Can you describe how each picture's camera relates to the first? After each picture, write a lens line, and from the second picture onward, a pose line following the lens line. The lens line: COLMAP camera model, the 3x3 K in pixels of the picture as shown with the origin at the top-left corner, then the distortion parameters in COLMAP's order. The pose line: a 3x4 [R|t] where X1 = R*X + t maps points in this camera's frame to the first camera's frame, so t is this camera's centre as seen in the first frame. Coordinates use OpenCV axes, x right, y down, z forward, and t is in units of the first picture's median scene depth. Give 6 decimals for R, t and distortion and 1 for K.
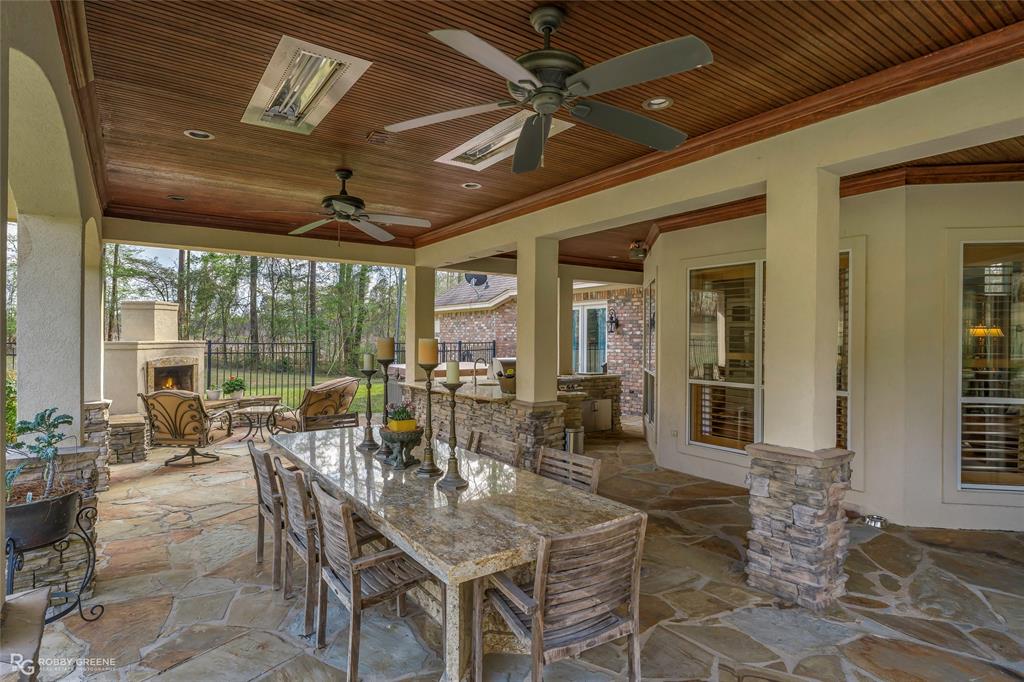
lens RADIAL K [[536.9, 0, 511.1], [0, 536.9, 339.4], [0, 0, 1]] dist [-0.000159, -0.000010]
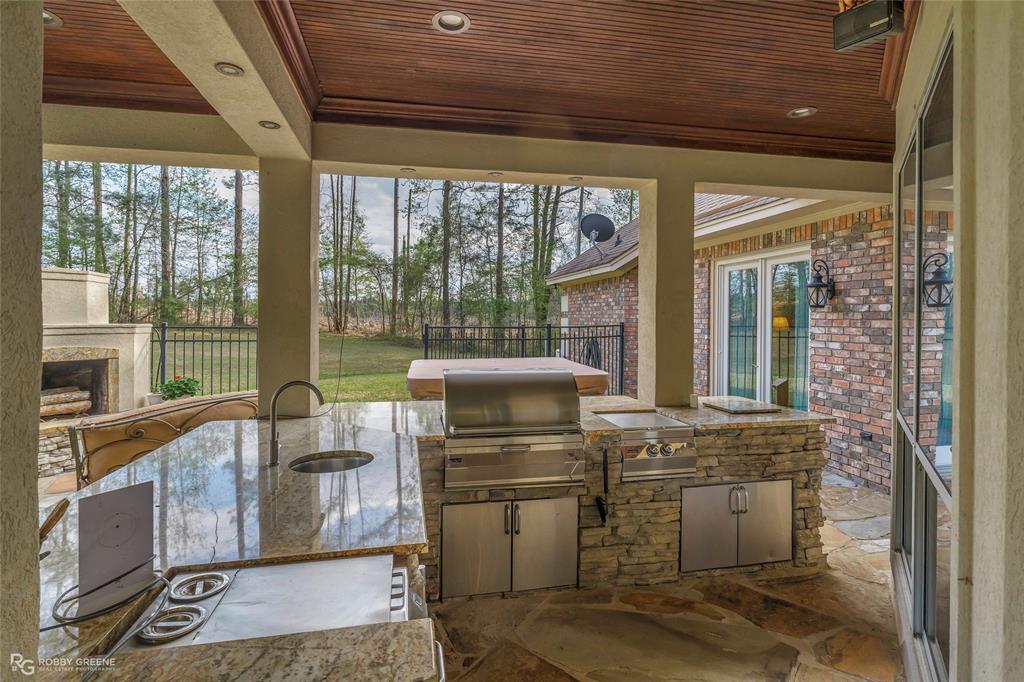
lens RADIAL K [[507.8, 0, 516.4], [0, 507.8, 319.6], [0, 0, 1]] dist [0.000388, 0.000251]
pose [[0.916625, 0.000210, -0.399749, 0.121105], [-0.000510, 1.000000, -0.000642, -0.001737], [0.399748, 0.000792, 0.916625, 0.474148]]
